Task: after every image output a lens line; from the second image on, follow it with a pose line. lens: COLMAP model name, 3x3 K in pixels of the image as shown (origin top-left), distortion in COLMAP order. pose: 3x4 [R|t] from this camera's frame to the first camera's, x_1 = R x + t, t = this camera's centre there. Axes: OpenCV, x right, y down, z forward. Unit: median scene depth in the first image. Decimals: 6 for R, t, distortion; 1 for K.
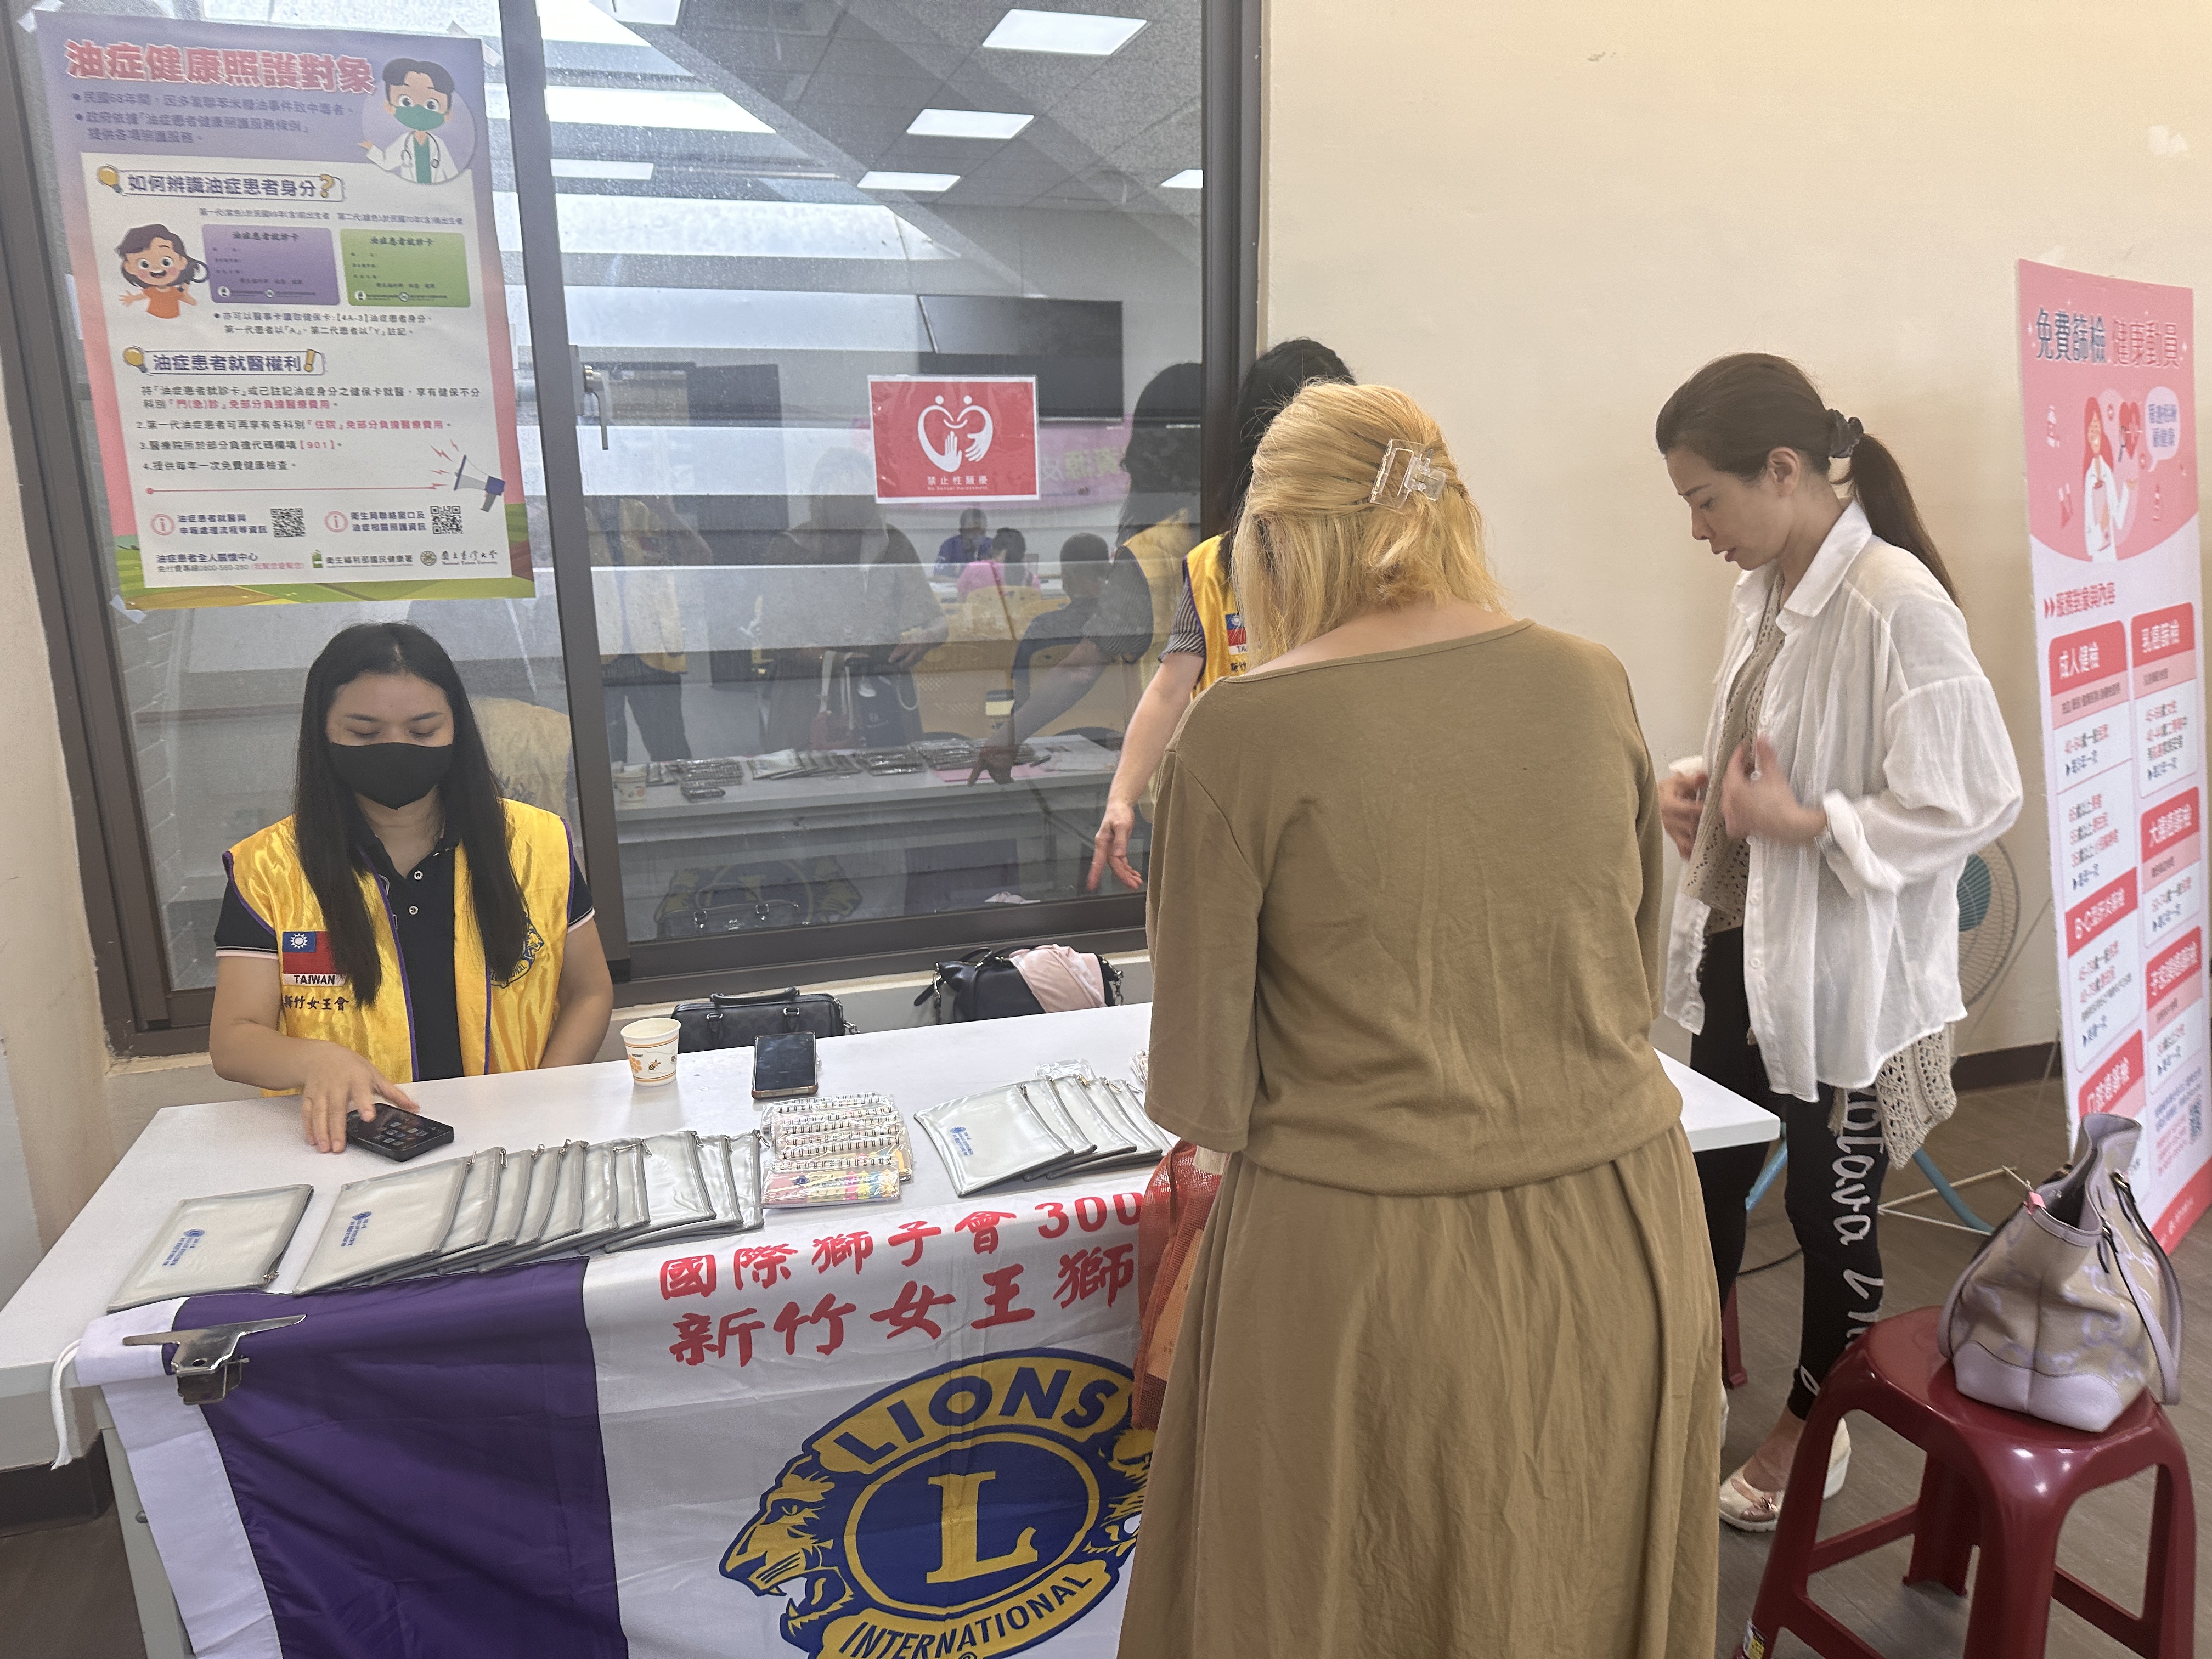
lens RADIAL K [[1571.5, 0, 1144.9], [0, 1571.5, 851.6], [0, 0, 1]] dist [0.033942, -0.042332]
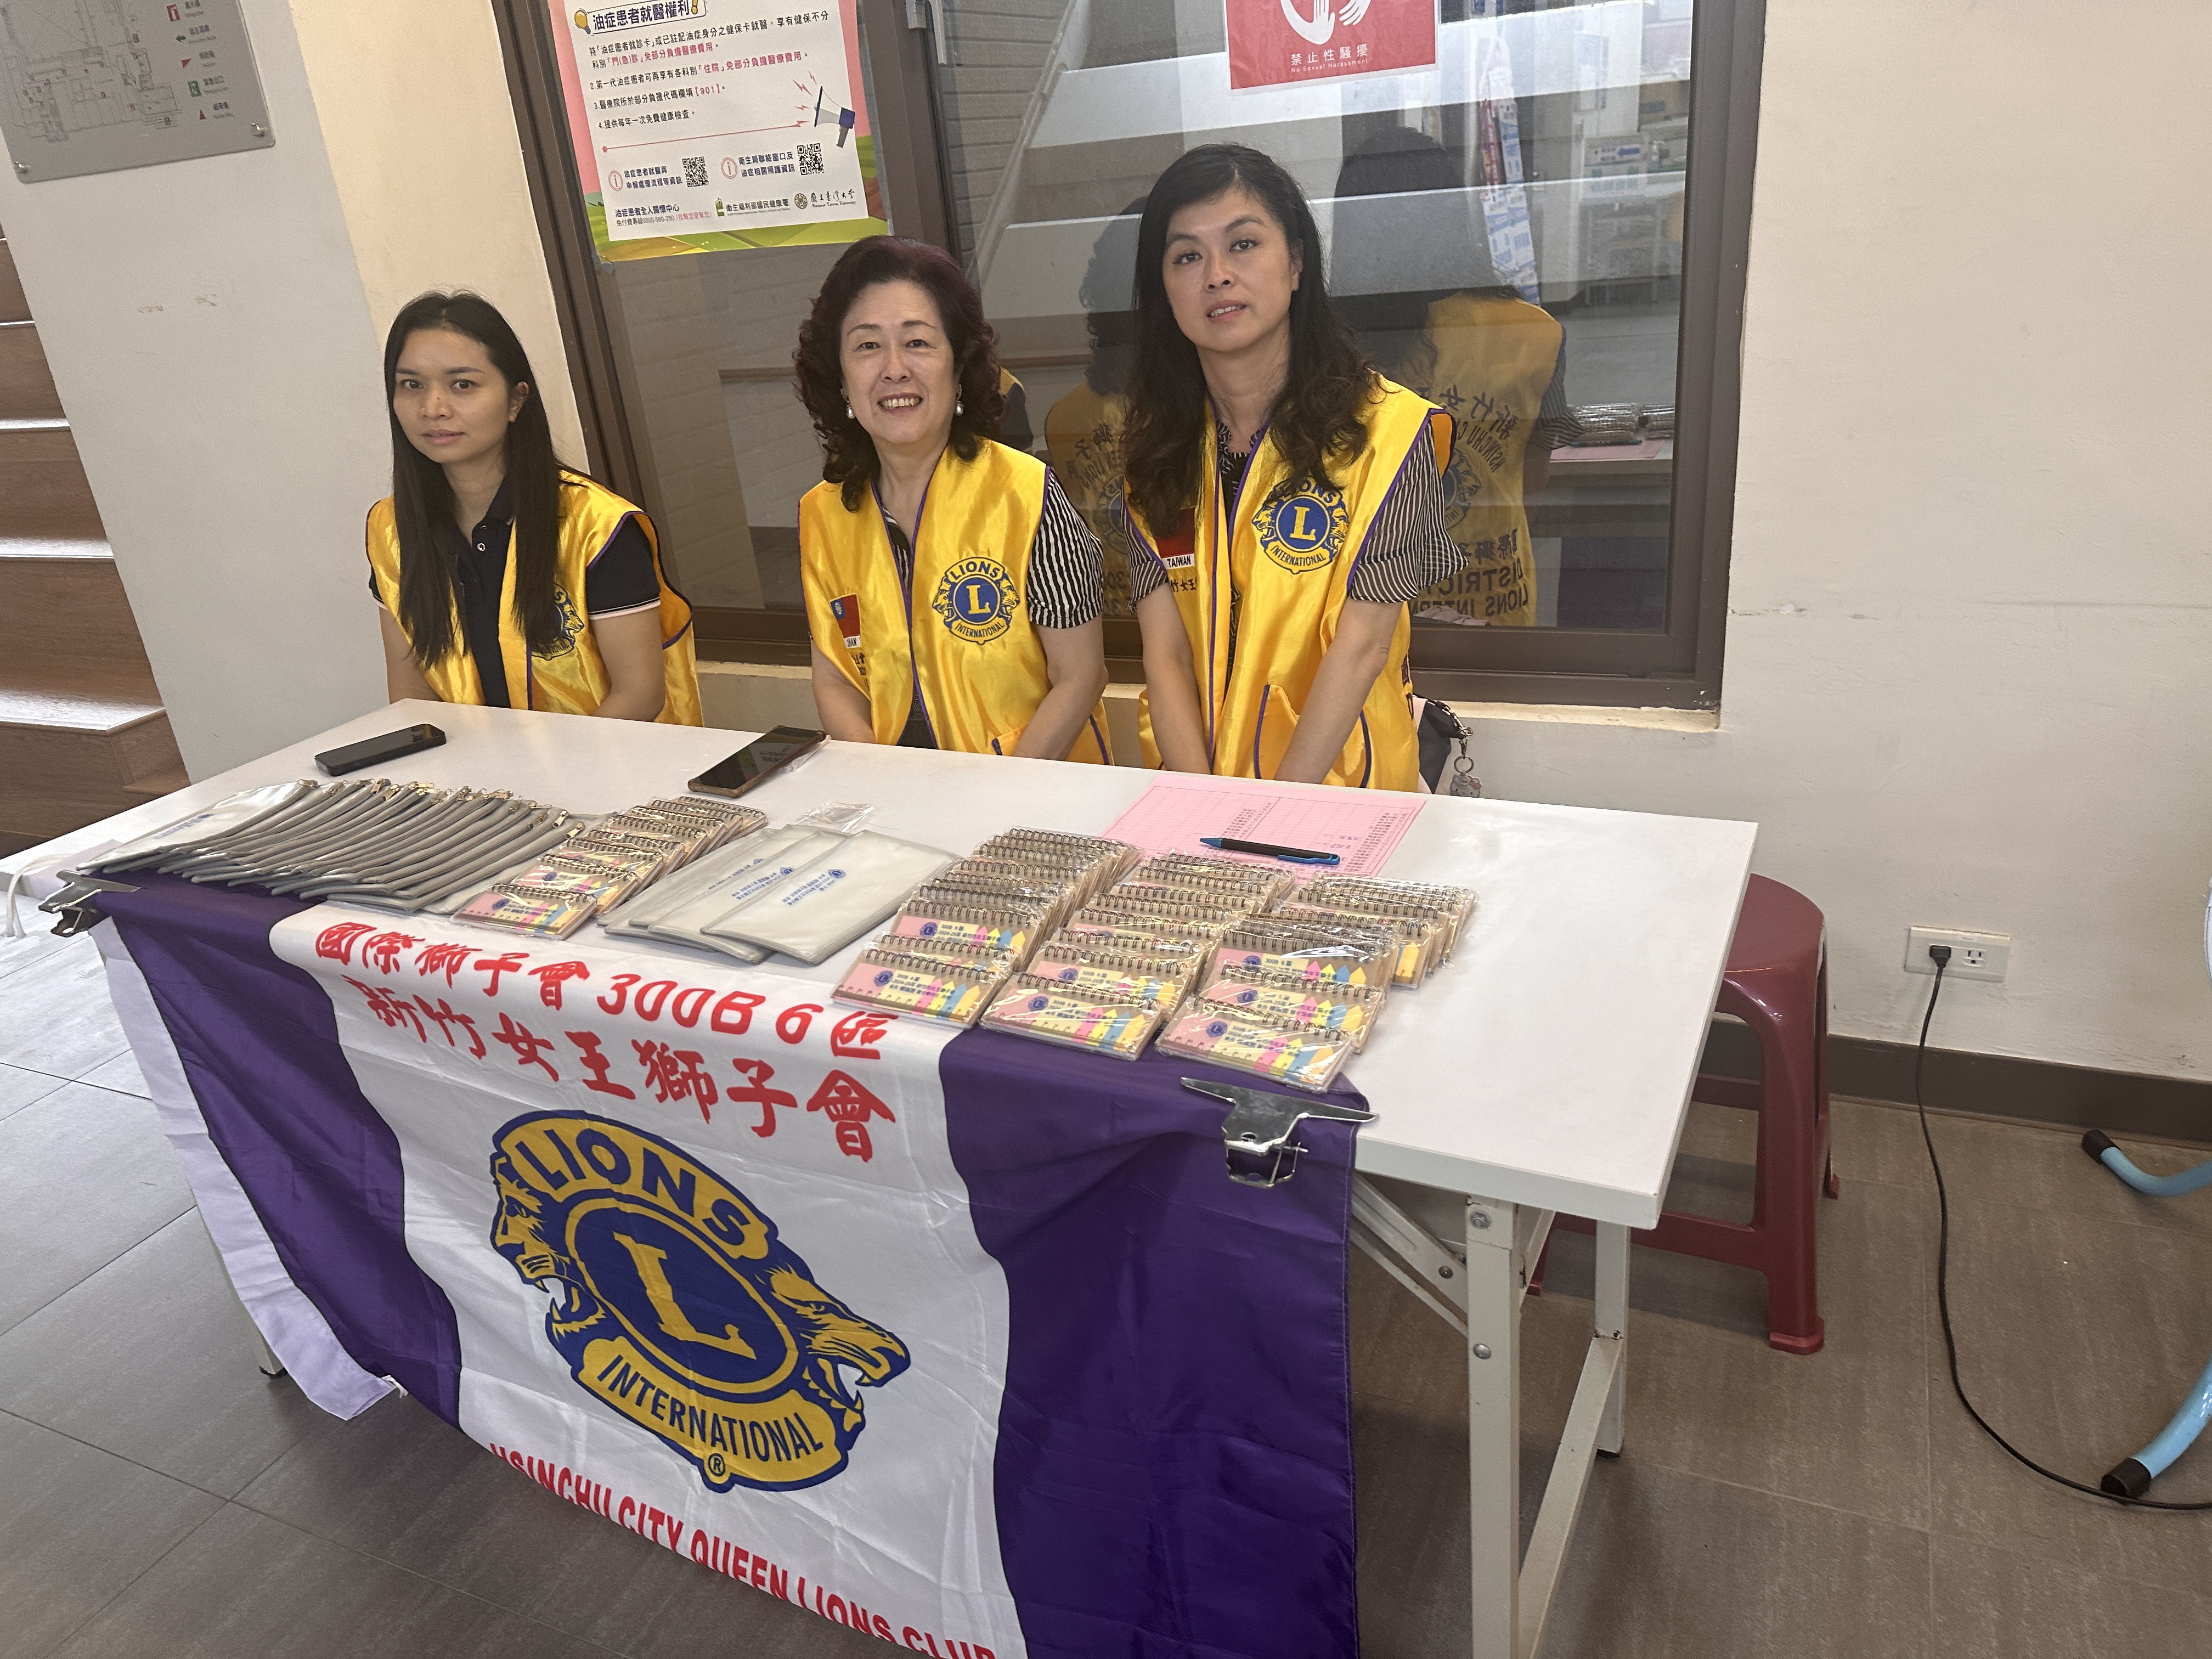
lens RADIAL K [[1571.5, 0, 1106.7], [0, 1571.5, 838.9], [0, 0, 1]] dist [0.033942, -0.042332]
pose [[0.718118, 0.219388, -0.660436, 0.466687], [-0.073210, 0.967559, 0.241805, -0.052950], [0.692060, -0.125294, 0.710883, 0.390394]]
